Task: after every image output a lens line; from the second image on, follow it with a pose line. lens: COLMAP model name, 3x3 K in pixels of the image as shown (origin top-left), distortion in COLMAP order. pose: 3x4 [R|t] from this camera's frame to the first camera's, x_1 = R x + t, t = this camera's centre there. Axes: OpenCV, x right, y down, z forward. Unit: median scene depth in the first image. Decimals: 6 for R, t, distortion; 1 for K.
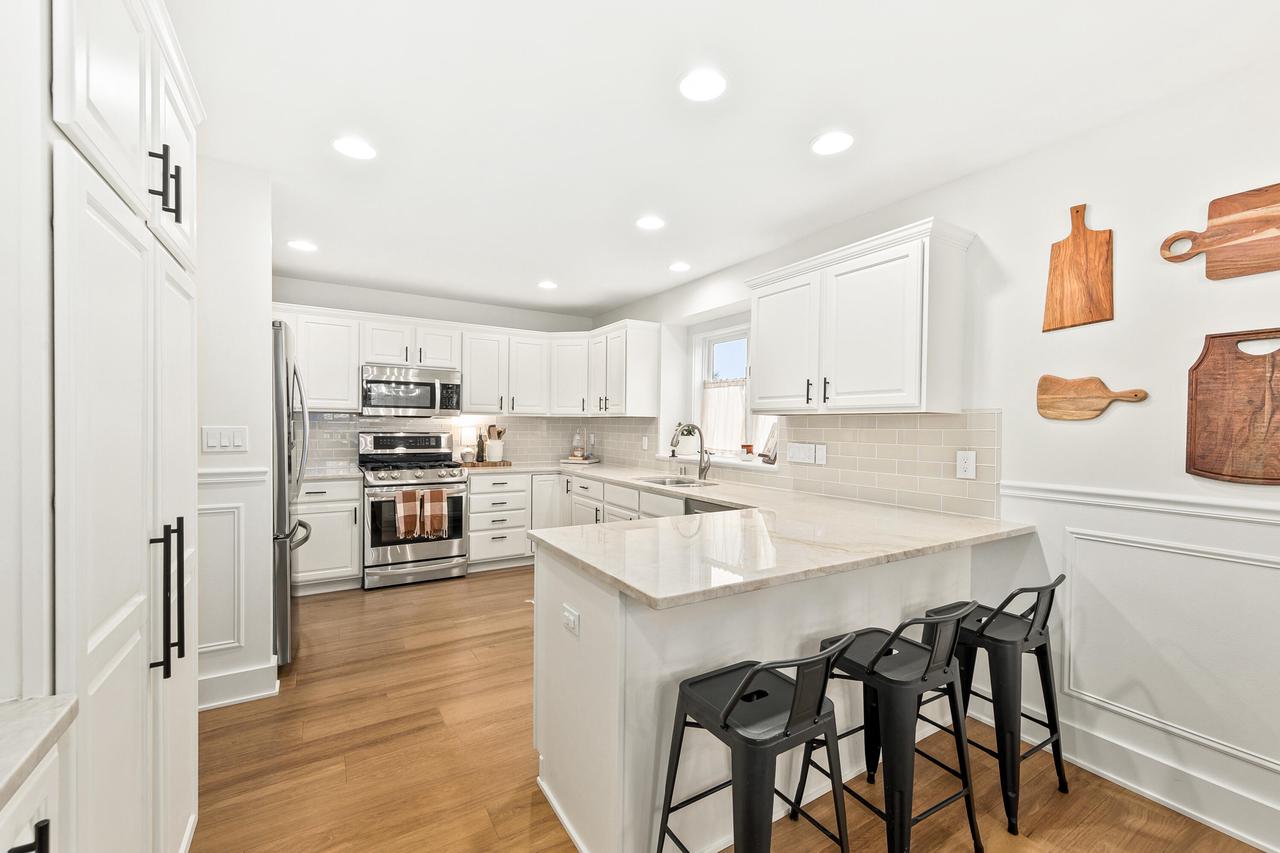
lens RADIAL K [[519.9, 0, 632.6], [0, 519.9, 435.5], [0, 0, 1]] dist [0.002089, 0.000217]
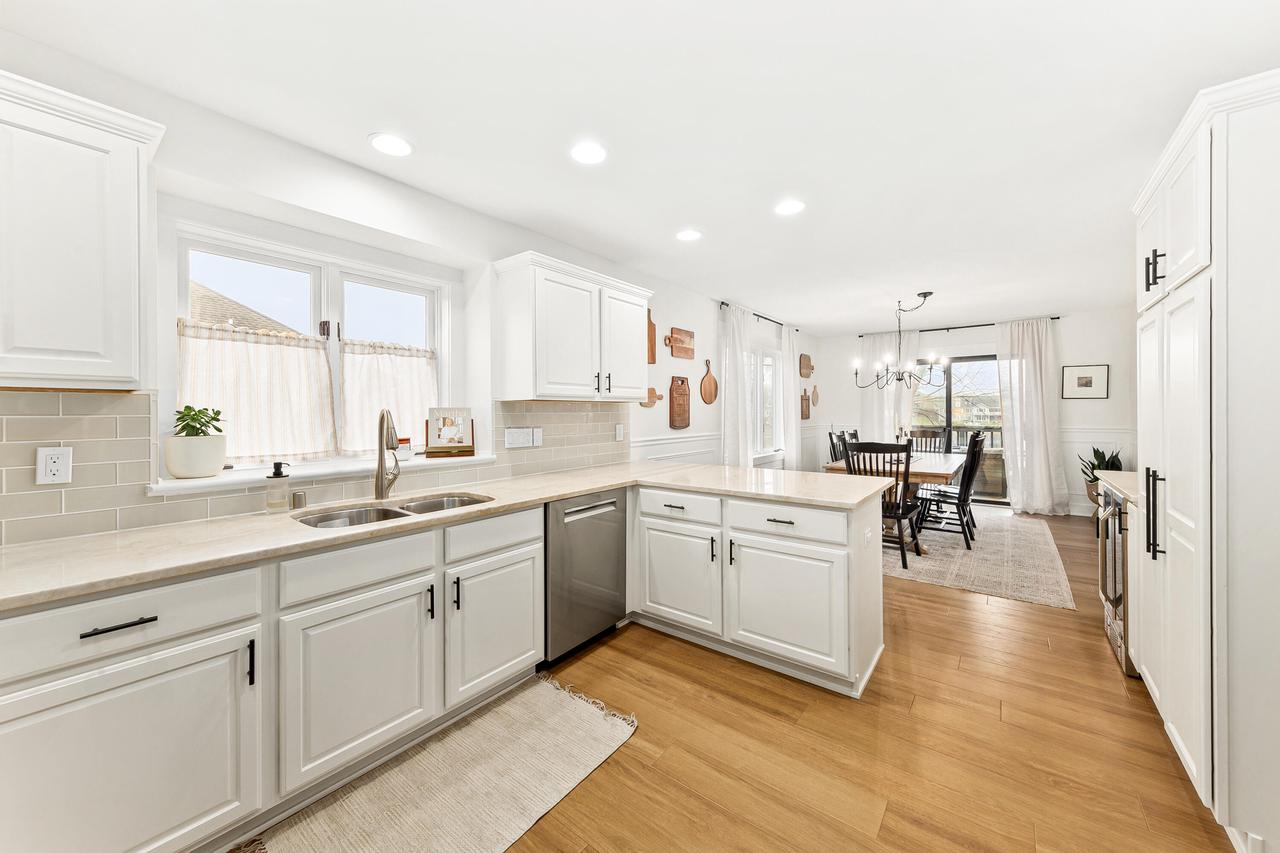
lens RADIAL K [[472.2, 0, 631.4], [0, 472.2, 420.8], [0, 0, 1]] dist [0.001367, 0.000206]
pose [[-0.355502, -0.031807, 0.934134, -0.470745], [0.016015, 0.999067, 0.040113, -0.025470], [-0.934538, 0.029220, -0.354661, 0.864498]]
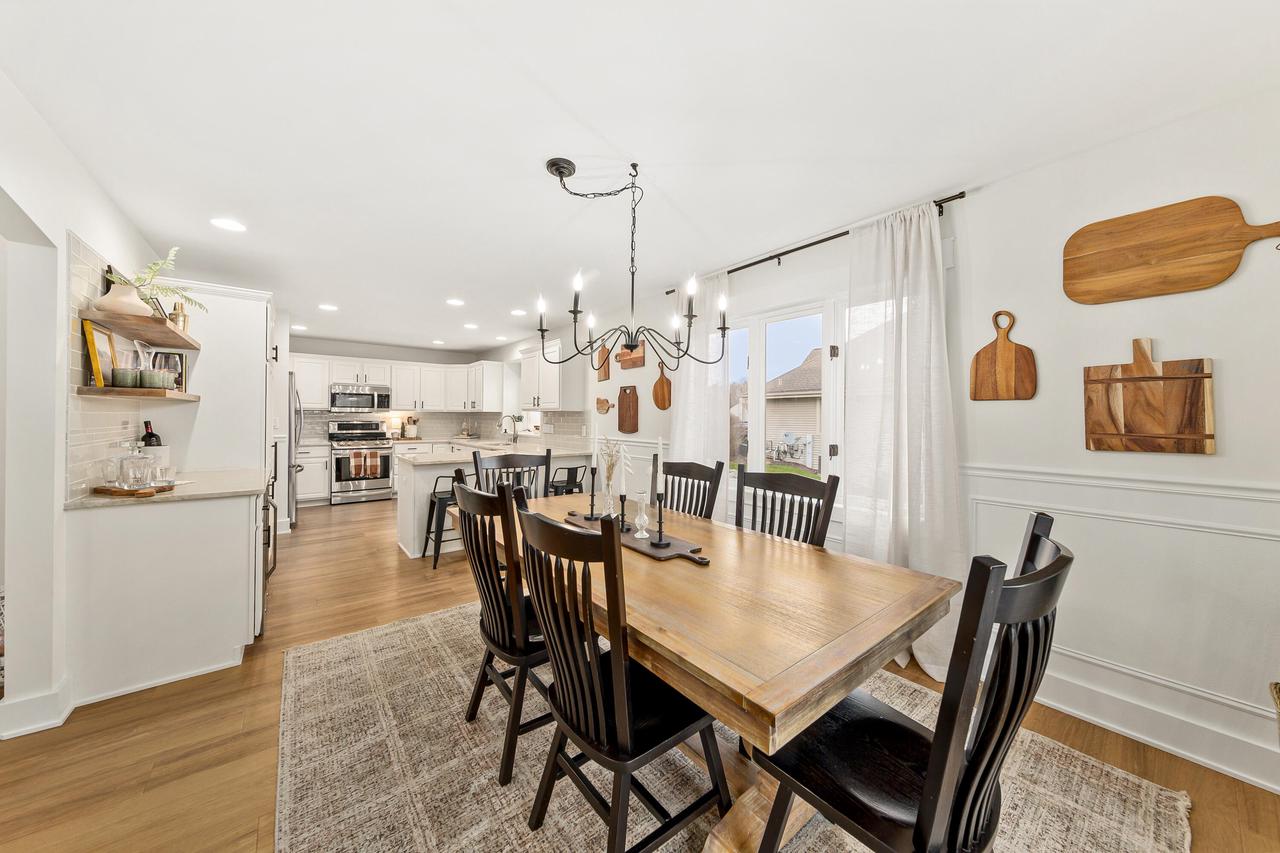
lens RADIAL K [[434.0, 0, 640.4], [0, 434.0, 416.7], [0, 0, 1]] dist [-0.000003, -0.000009]
pose [[0.990455, -0.005489, 0.137724, 0.354308], [0.008161, 0.999789, -0.018850, 0.016176], [-0.137592, 0.019794, 0.990291, -0.671439]]
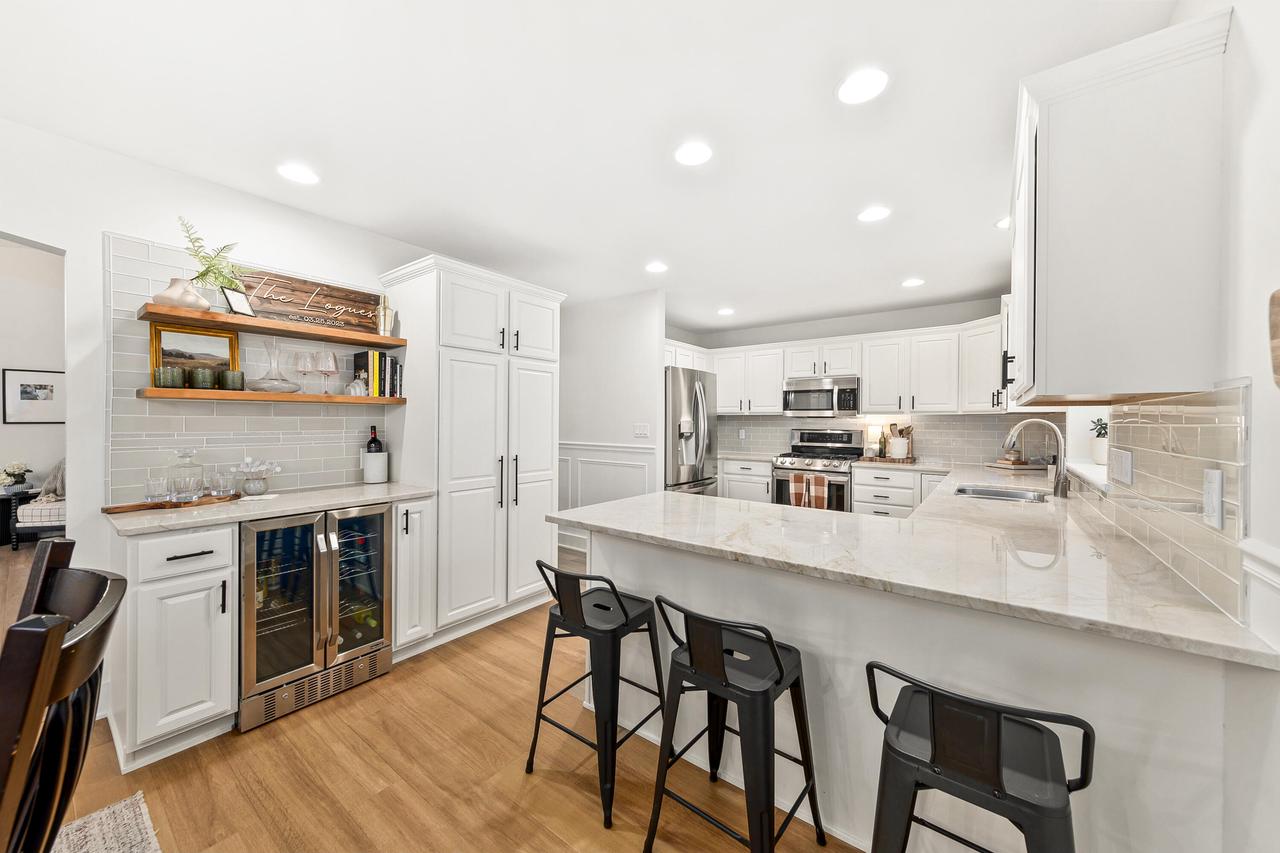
lens RADIAL K [[464.1, 0, 637.8], [0, 464.1, 420.9], [0, 0, 1]] dist [0.001564, 0.000087]
pose [[0.373271, -0.007394, -0.927693, 0.480494], [-0.019985, 0.999672, -0.016009, -0.000328], [0.927507, 0.024516, 0.373001, 0.184486]]
